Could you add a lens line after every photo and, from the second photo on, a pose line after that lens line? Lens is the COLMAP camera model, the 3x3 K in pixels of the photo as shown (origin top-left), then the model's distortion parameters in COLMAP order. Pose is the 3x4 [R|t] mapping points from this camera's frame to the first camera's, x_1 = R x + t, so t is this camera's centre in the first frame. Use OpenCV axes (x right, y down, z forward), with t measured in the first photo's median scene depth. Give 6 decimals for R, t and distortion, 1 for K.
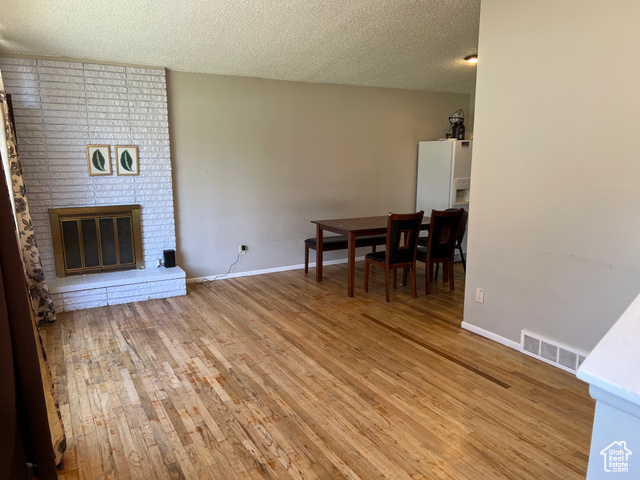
lens RADIAL K [[478.9, 0, 320.8], [0, 478.9, 243.5], [0, 0, 1]] dist [0.034719, -0.037549]
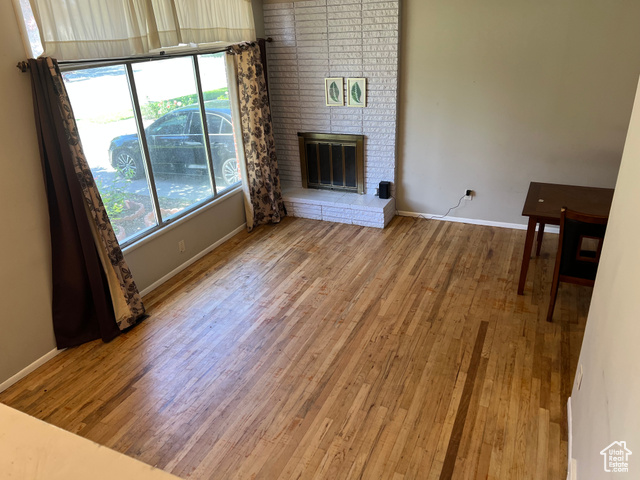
lens RADIAL K [[478.9, 0, 319.1], [0, 478.9, 240.4], [0, 0, 1]] dist [0.034719, -0.037549]
pose [[0.579417, 0.312168, -0.752879, 0.469610], [-0.104975, 0.944632, 0.310886, -0.194324], [0.808242, -0.101099, 0.580106, 0.302651]]
